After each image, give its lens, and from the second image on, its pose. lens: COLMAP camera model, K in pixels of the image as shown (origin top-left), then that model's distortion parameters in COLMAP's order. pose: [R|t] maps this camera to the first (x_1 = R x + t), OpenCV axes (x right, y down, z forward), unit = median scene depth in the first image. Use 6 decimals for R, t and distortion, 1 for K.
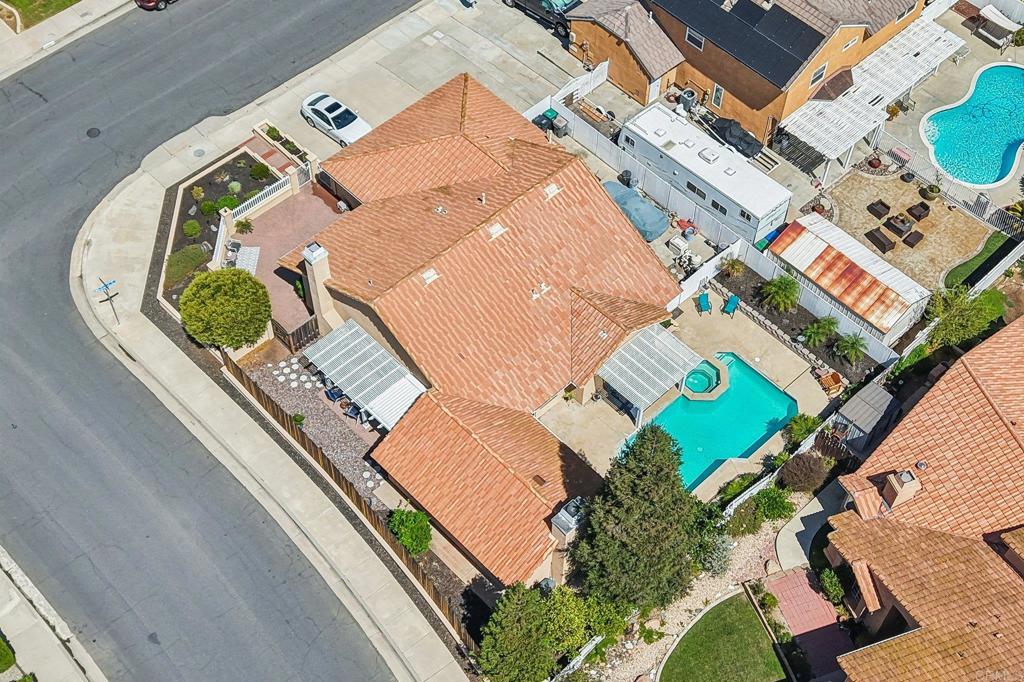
lens RADIAL K [[1357.6, 0, 515.1], [0, 1357.6, 342.5], [0, 0, 1]] dist [0.181943, -0.513565]
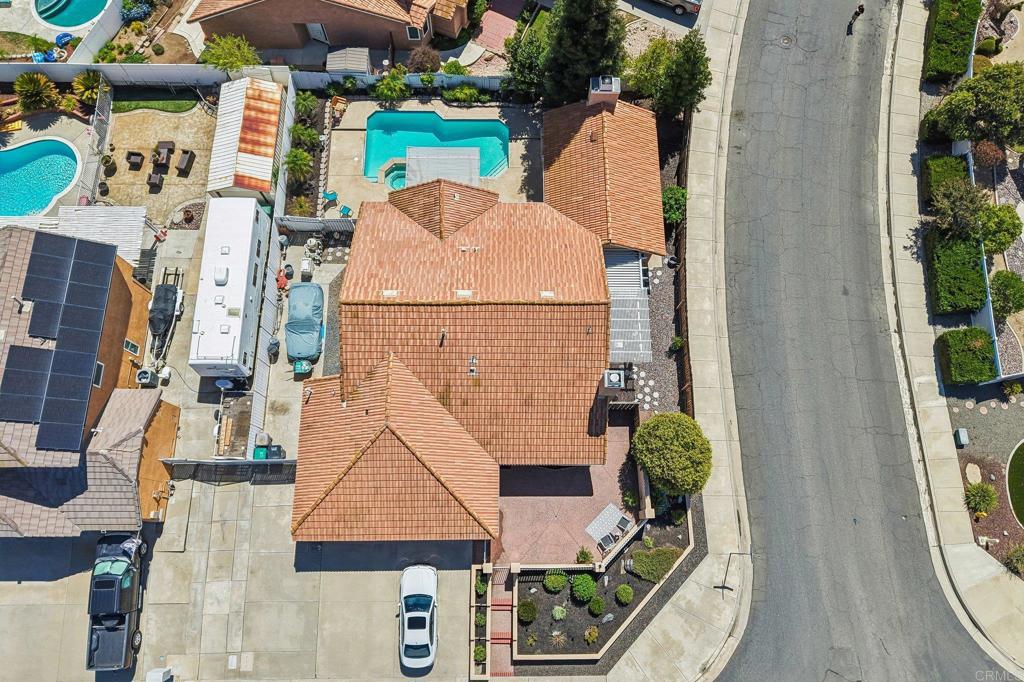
lens RADIAL K [[696.2, 0, 516.1], [0, 696.2, 340.8], [0, 0, 1]] dist [0.020884, -0.007151]
pose [[-0.727034, -0.663213, 0.177681, -0.157428], [0.540710, -0.393561, 0.743466, -0.456580], [-0.423148, 0.636599, 0.644739, 0.630585]]
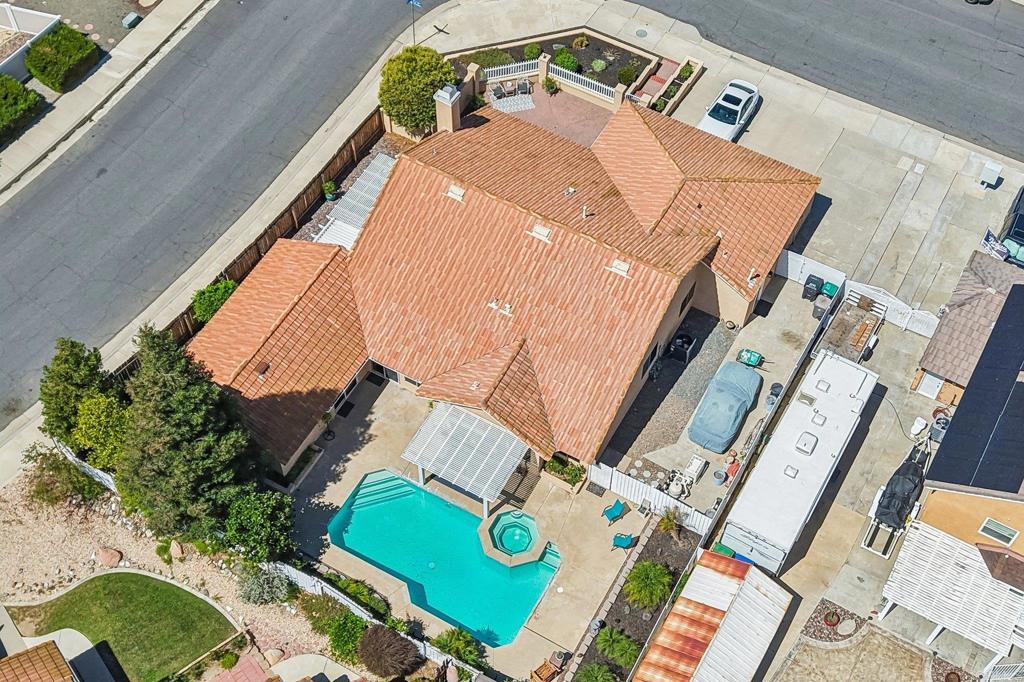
lens RADIAL K [[1357.6, 0, 515.1], [0, 1357.6, 342.5], [0, 0, 1]] dist [0.181943, -0.513565]
pose [[0.292564, 0.784423, -0.546888, 0.496405], [-0.782598, 0.525056, 0.334449, -0.312470], [0.549497, 0.330145, 0.767501, 0.324237]]
